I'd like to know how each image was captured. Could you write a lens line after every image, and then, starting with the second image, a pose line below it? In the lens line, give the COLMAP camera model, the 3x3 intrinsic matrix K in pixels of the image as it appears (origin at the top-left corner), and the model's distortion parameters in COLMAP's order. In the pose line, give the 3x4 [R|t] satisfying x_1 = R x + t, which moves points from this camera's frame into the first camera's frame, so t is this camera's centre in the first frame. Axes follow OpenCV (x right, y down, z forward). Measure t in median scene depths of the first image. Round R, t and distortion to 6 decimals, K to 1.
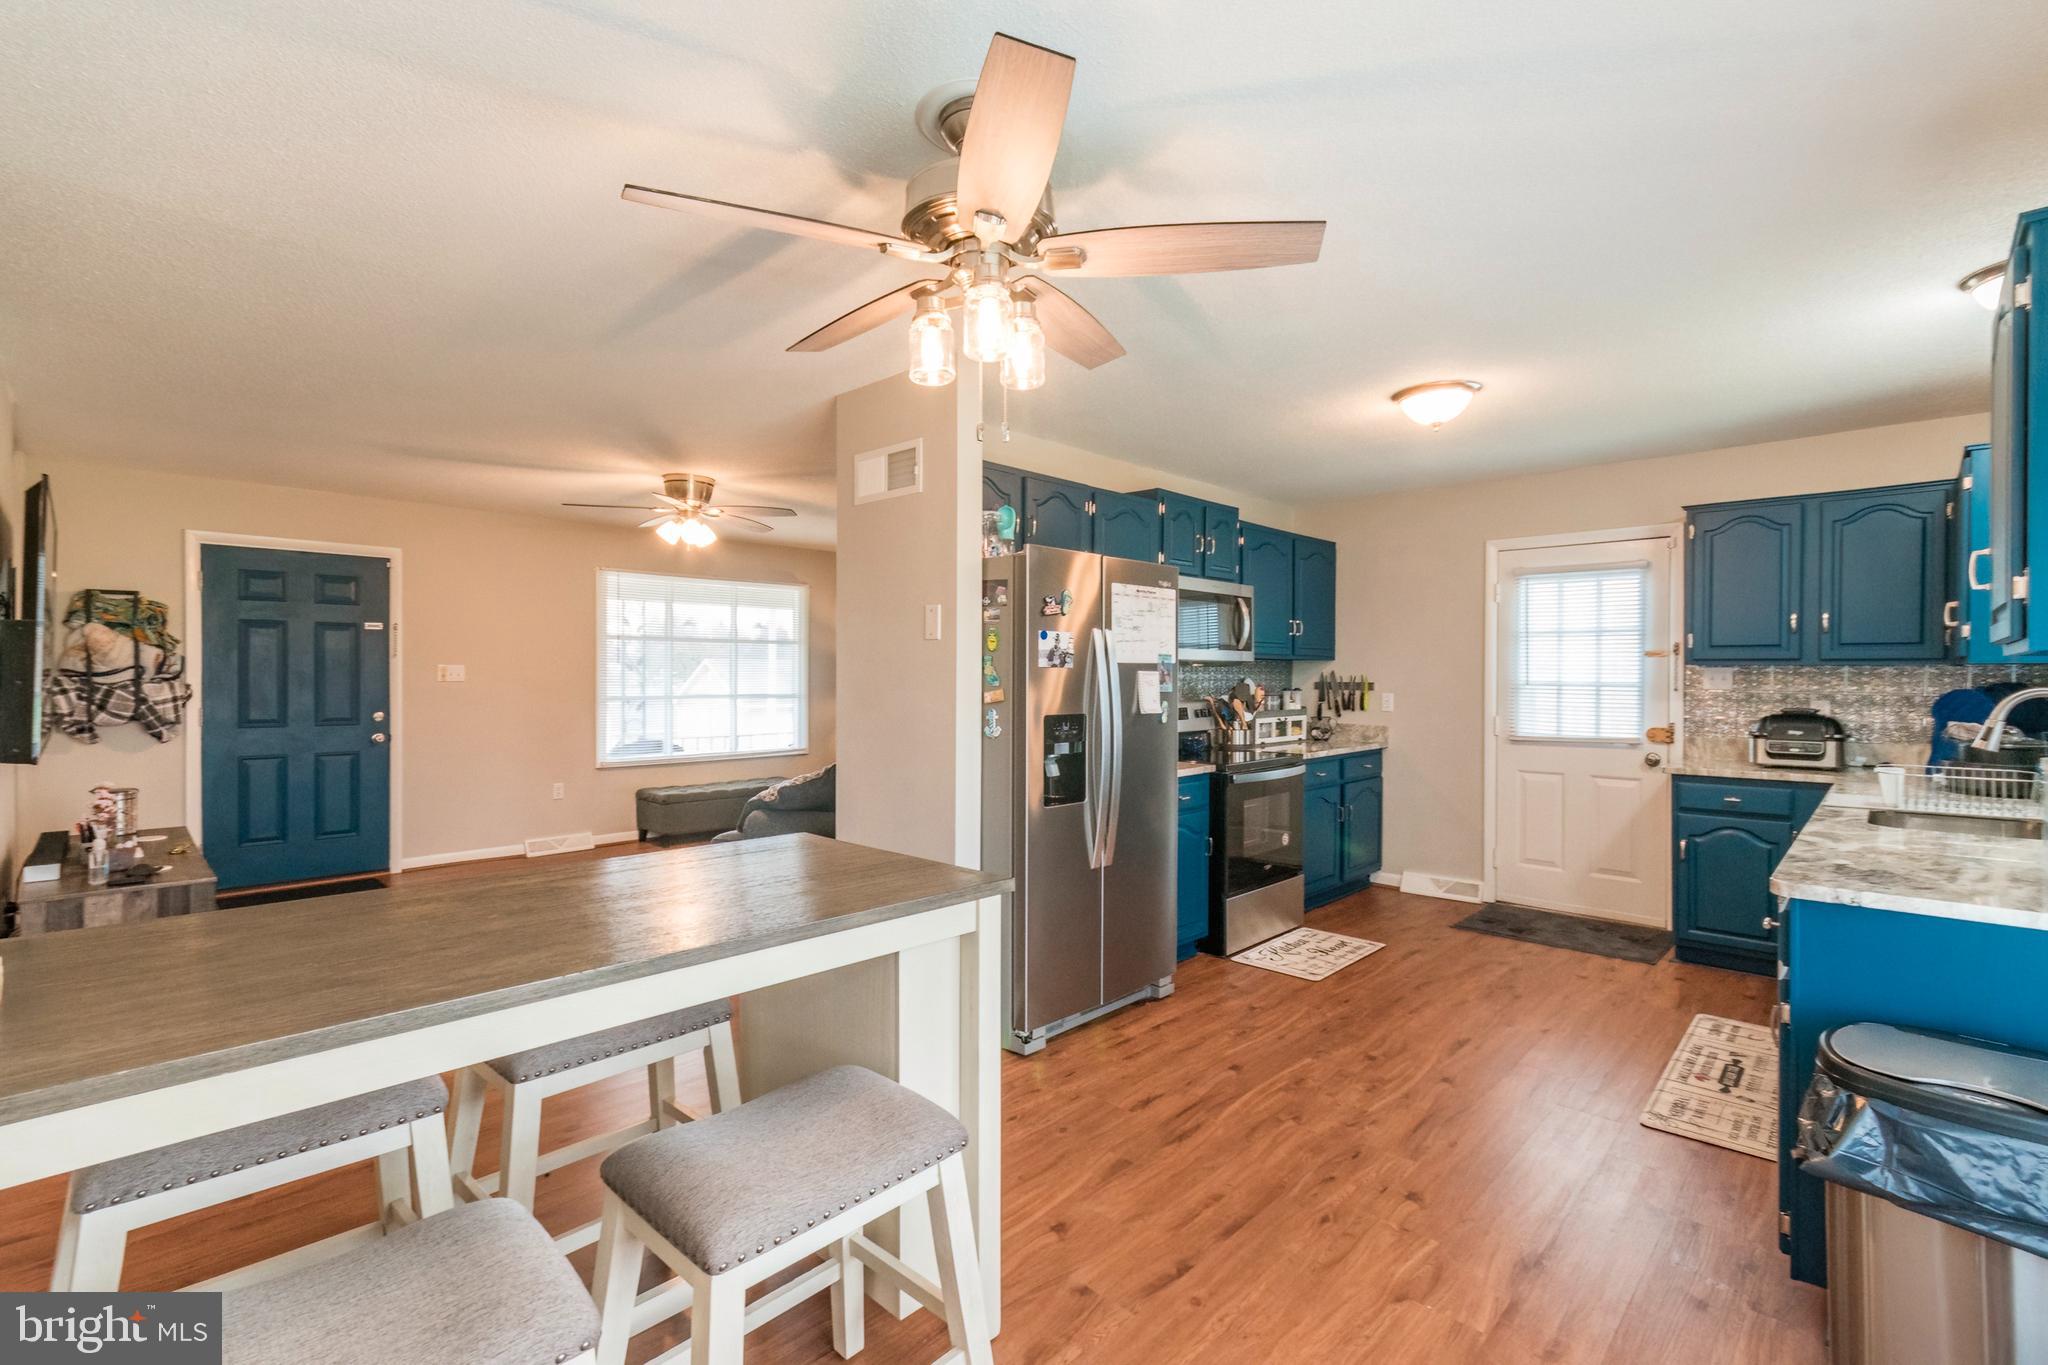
lens RADIAL K [[909.3, 0, 1020.9], [0, 909.3, 678.4], [0, 0, 1]] dist [0.004610, -0.000990]
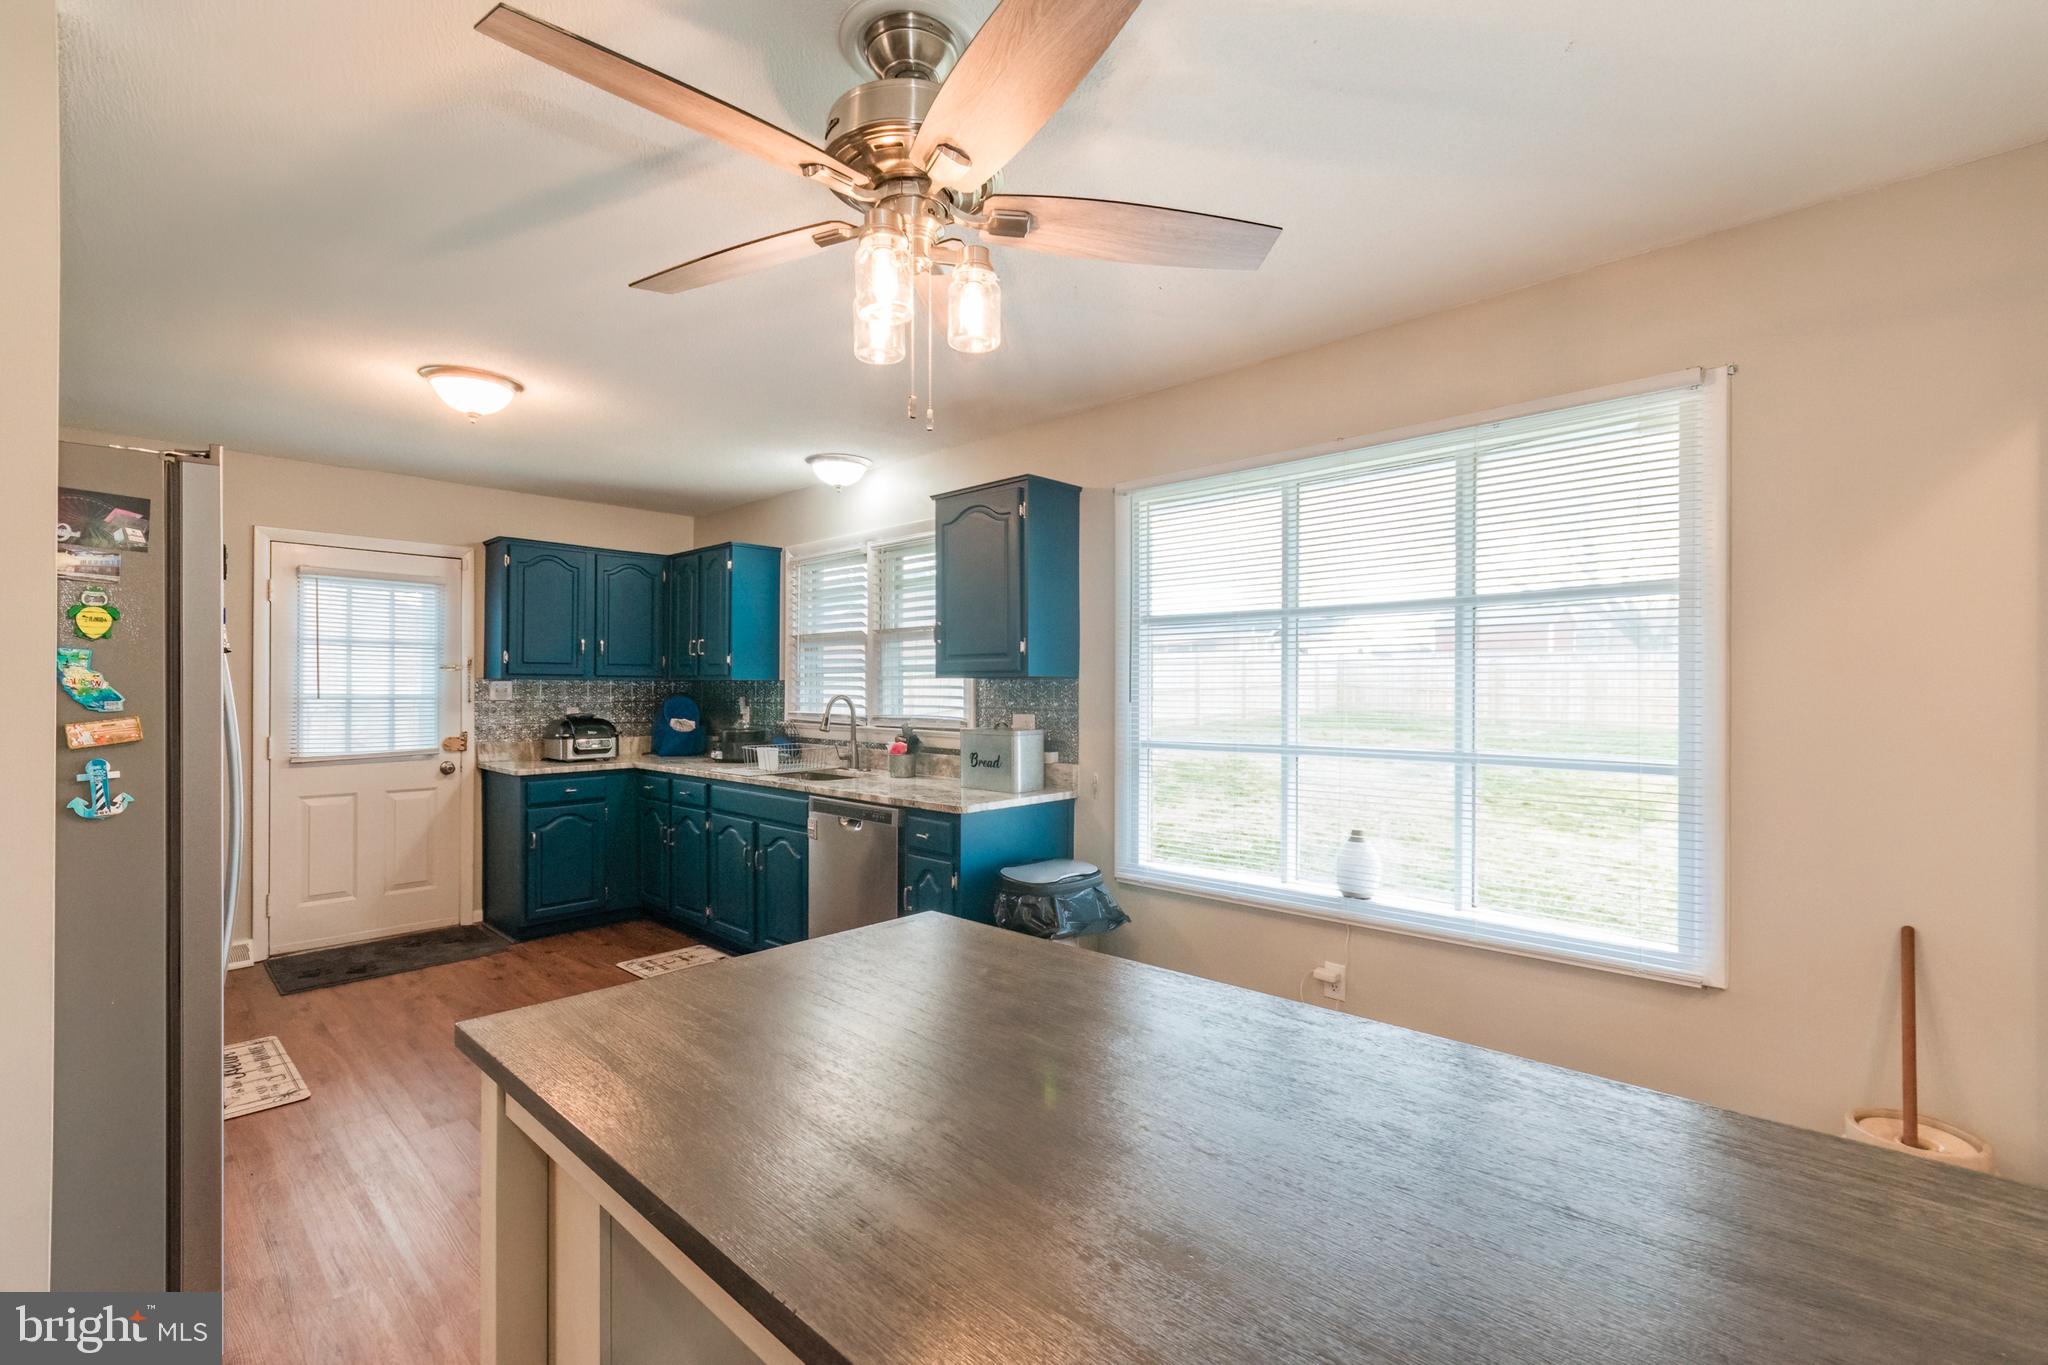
lens RADIAL K [[909.3, 0, 1006.7], [0, 909.3, 688.0], [0, 0, 1]] dist [0.004610, -0.000990]
pose [[0.001534, -0.002992, 0.999994, -0.400558], [0.005228, 0.999982, 0.002984, -0.002783], [-0.999985, 0.005223, 0.001549, 0.399713]]
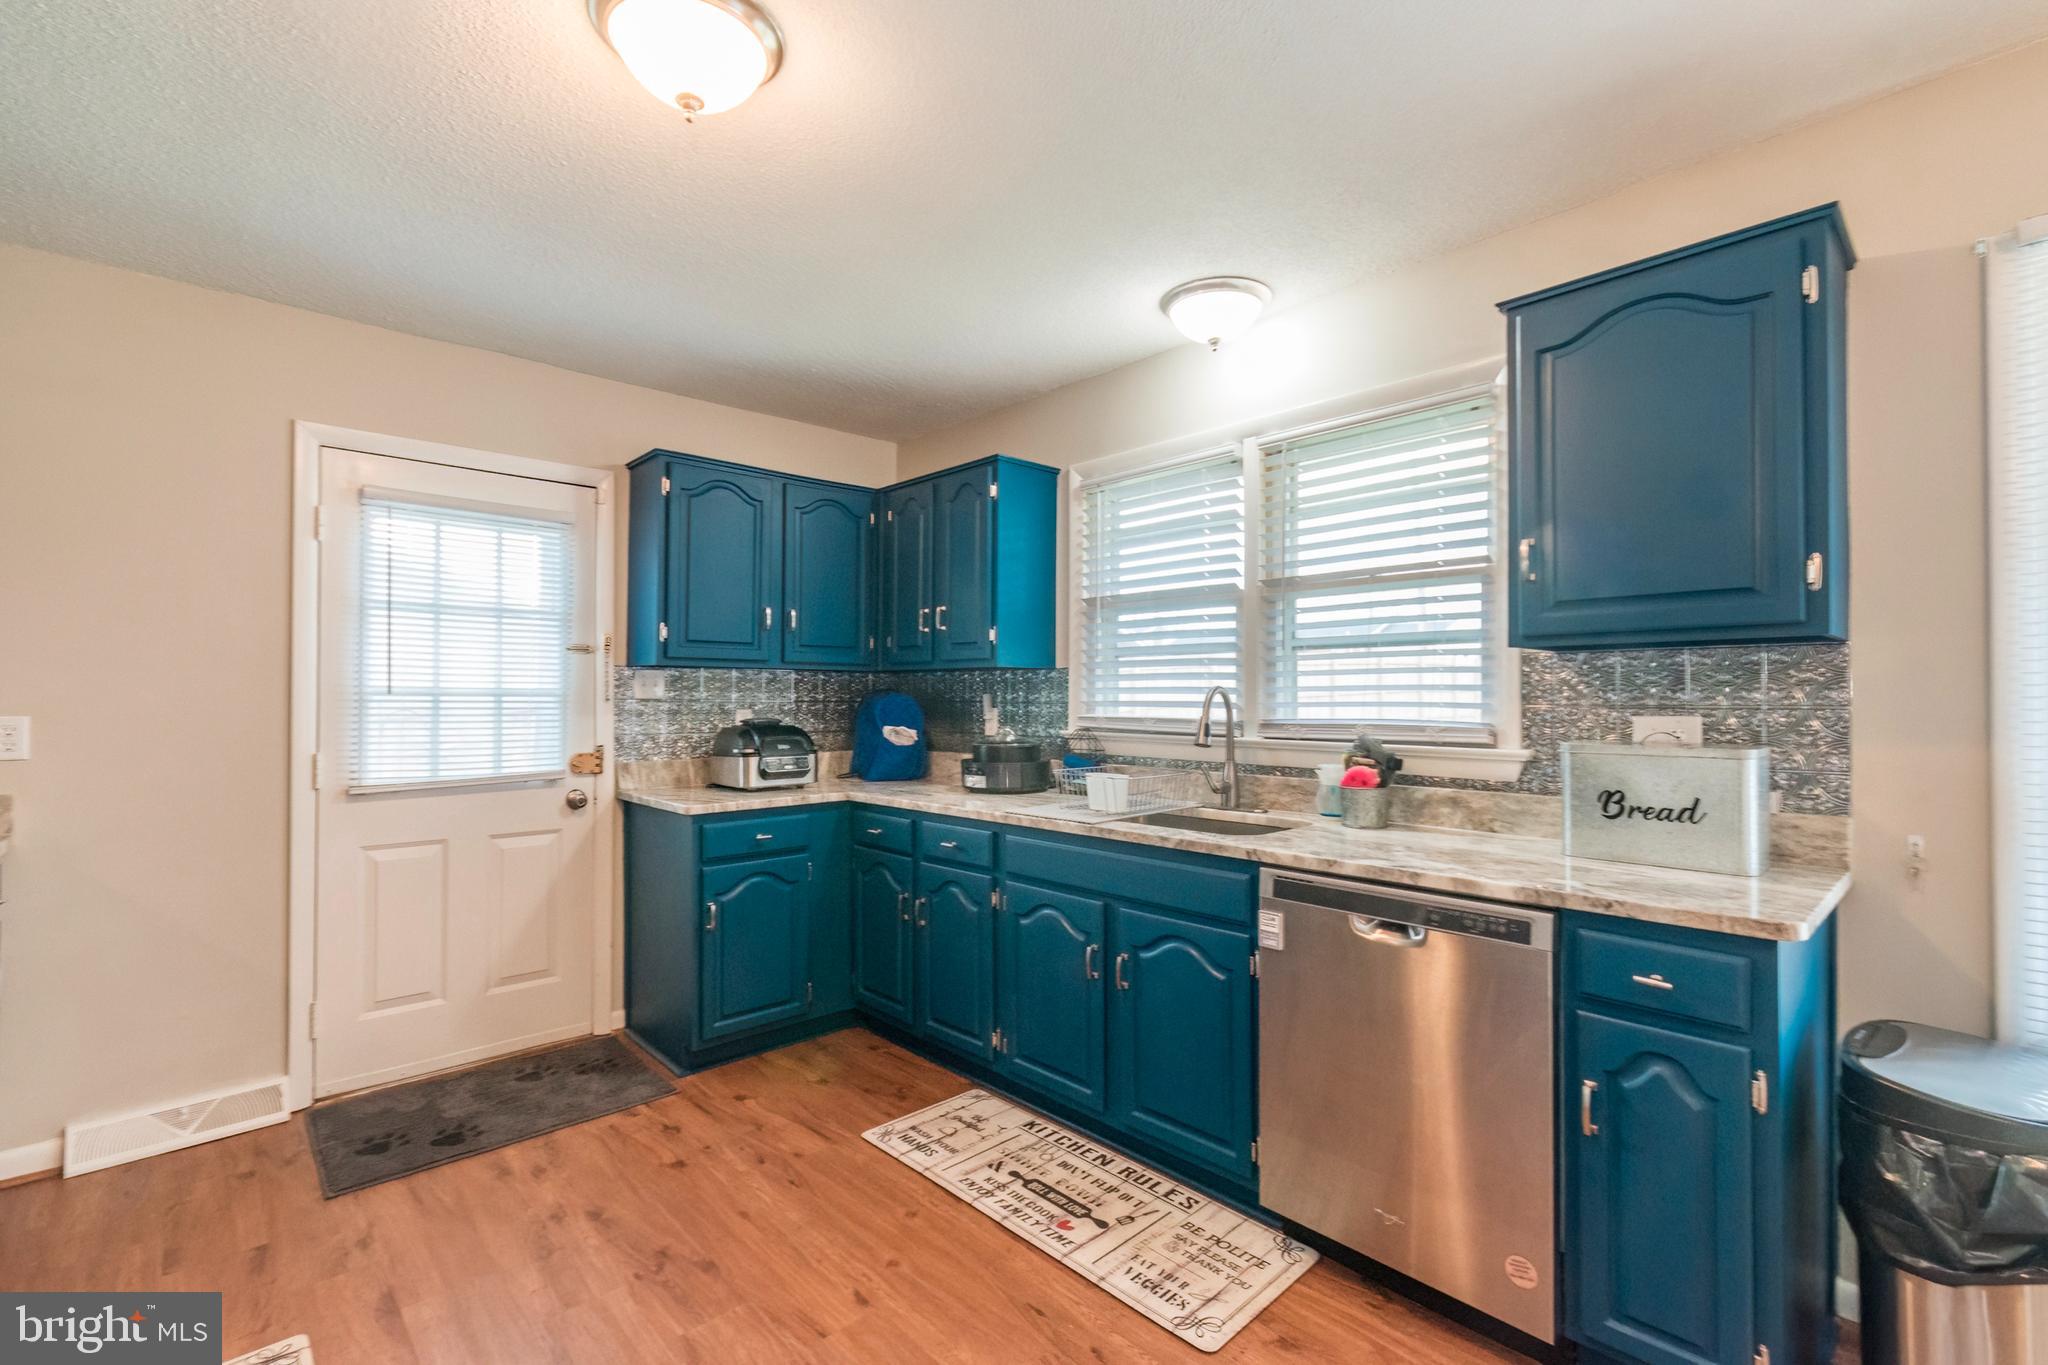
lens RADIAL K [[909.3, 0, 1006.5], [0, 909.3, 689.8], [0, 0, 1]] dist [0.004610, -0.000990]
pose [[0.061428, 0.005195, 0.998098, 0.015192], [0.007222, 0.999958, -0.005649, 0.012786], [-0.998085, 0.007555, 0.061388, 0.706976]]
